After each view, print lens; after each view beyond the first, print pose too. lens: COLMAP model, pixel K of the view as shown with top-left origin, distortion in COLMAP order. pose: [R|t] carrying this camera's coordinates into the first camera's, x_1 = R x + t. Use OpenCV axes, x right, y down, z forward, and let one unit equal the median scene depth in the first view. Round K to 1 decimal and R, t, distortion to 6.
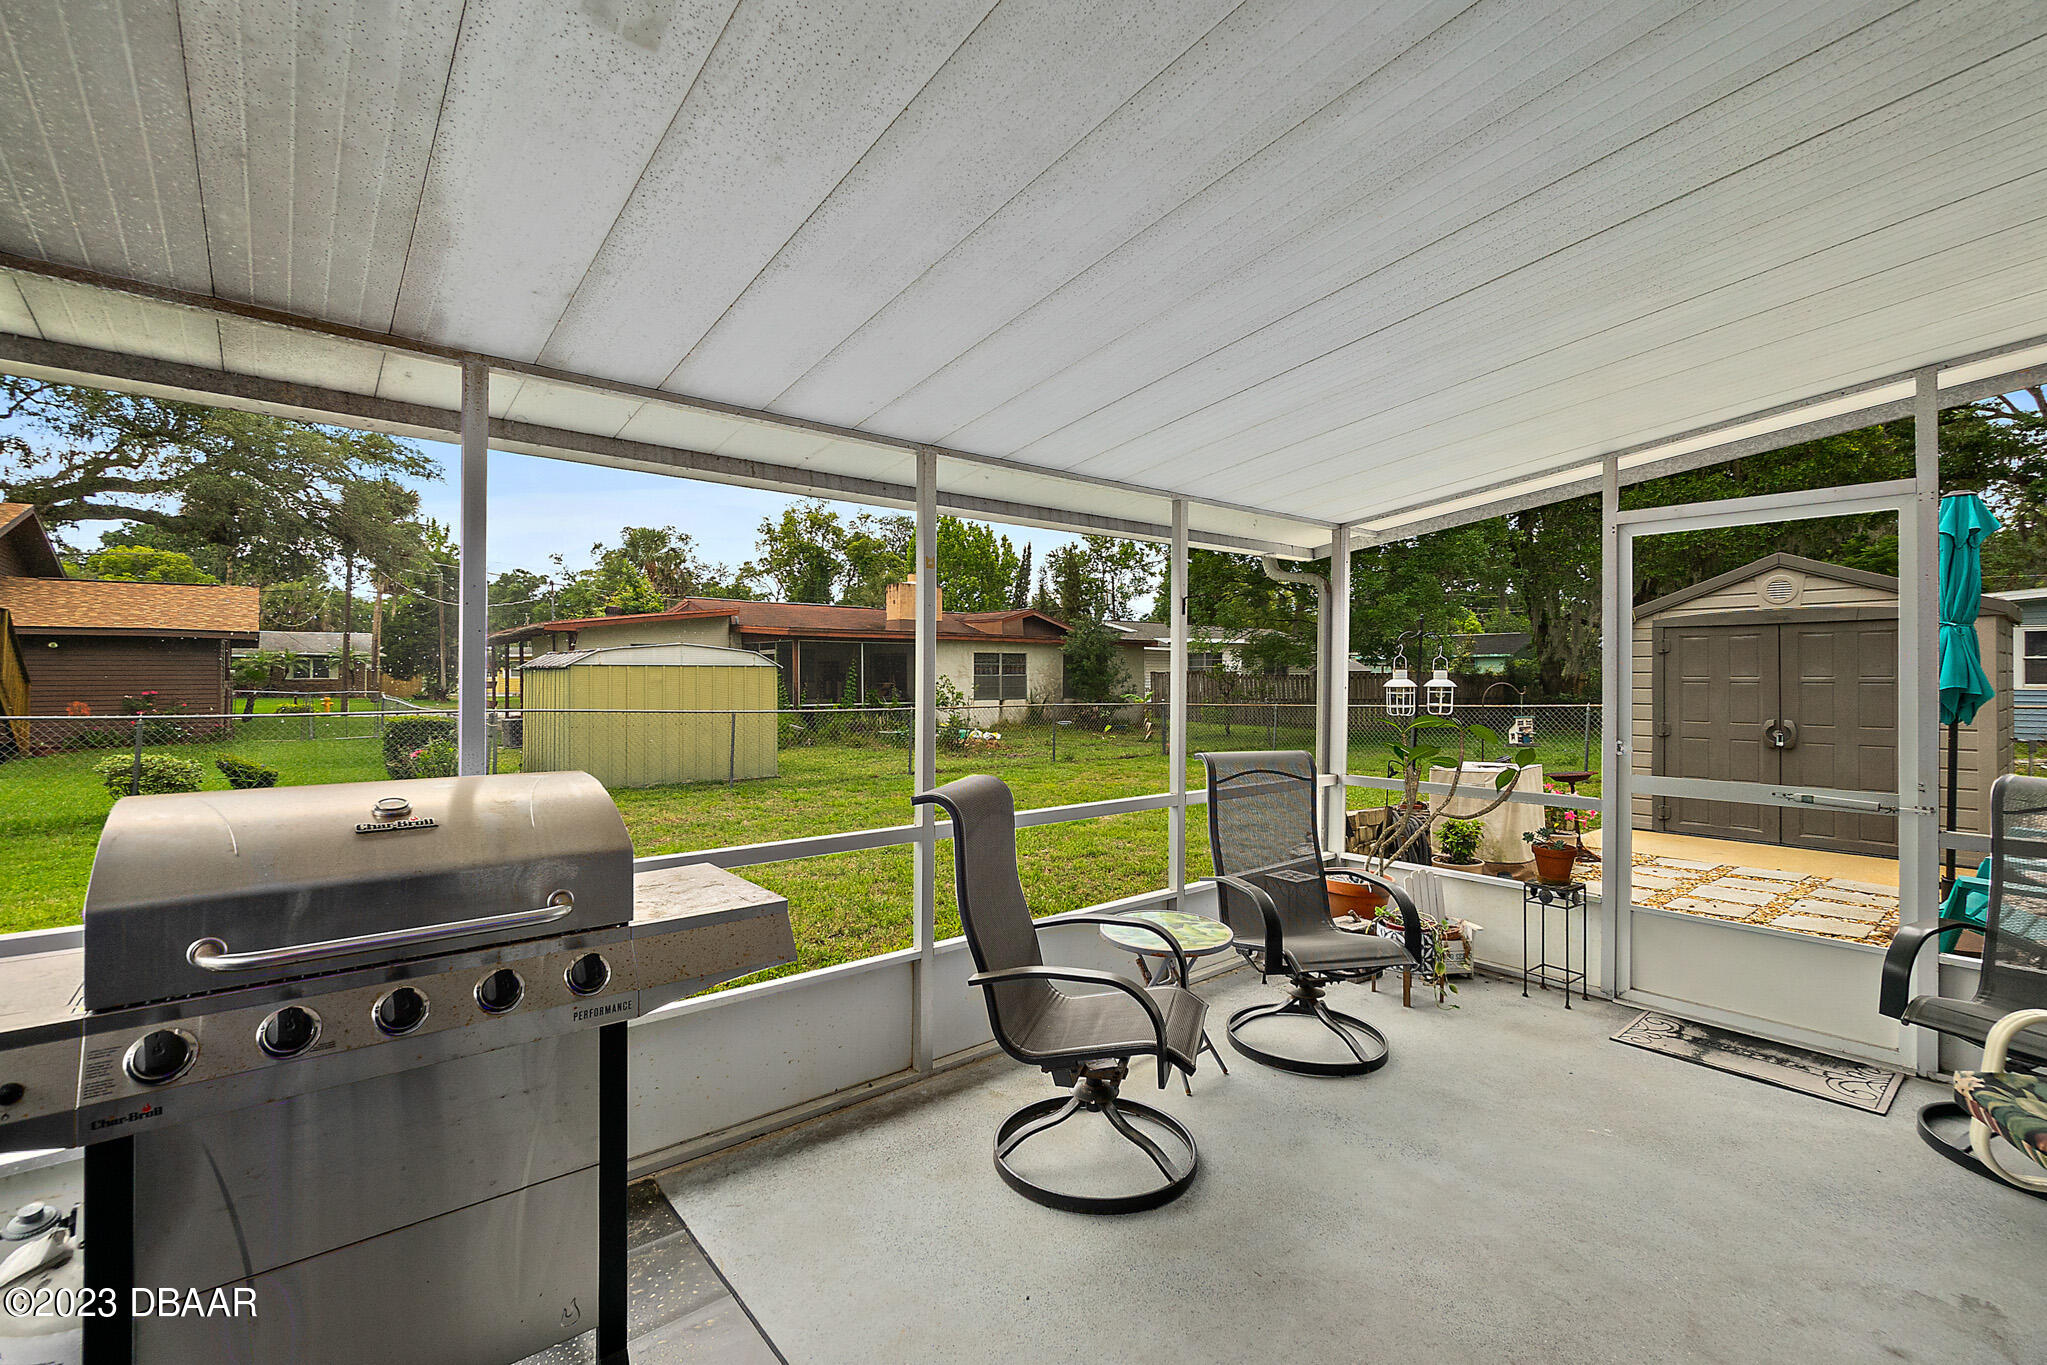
lens RADIAL K [[883.7, 0, 1012.3], [0, 883.7, 671.6], [0, 0, 1]] dist [0.001437, 0.000473]
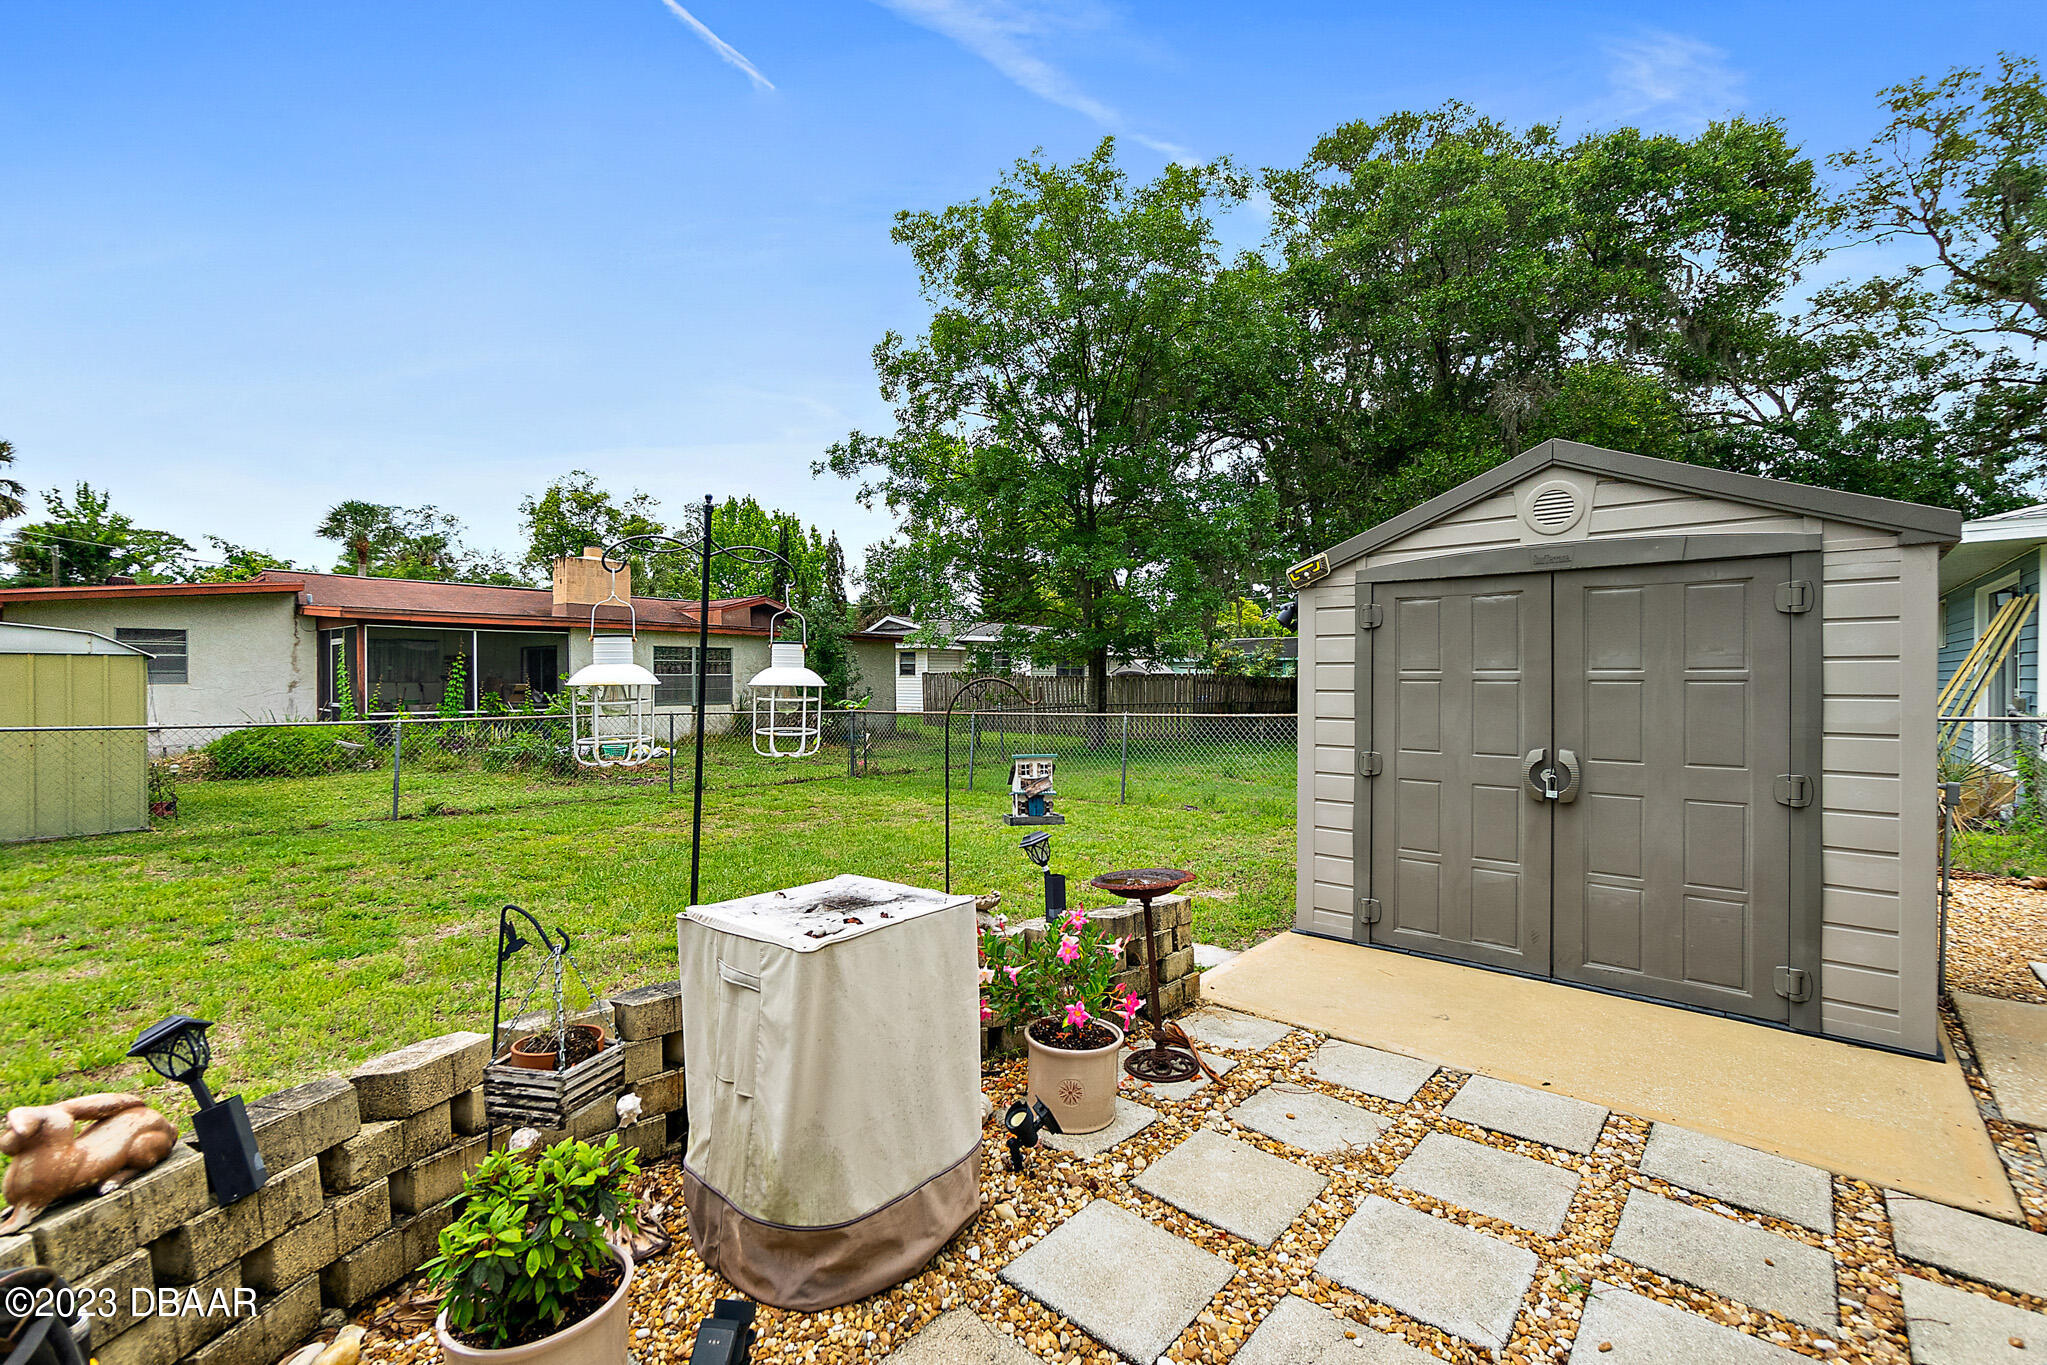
lens RADIAL K [[890.0, 0, 1010.8], [0, 890.0, 675.9], [0, 0, 1]] dist [0.003412, -0.000165]
pose [[0.986554, 0.004153, 0.163380, 0.158221], [-0.004336, 0.999990, 0.000764, 0.003731], [-0.163375, -0.001462, 0.986563, 0.180997]]
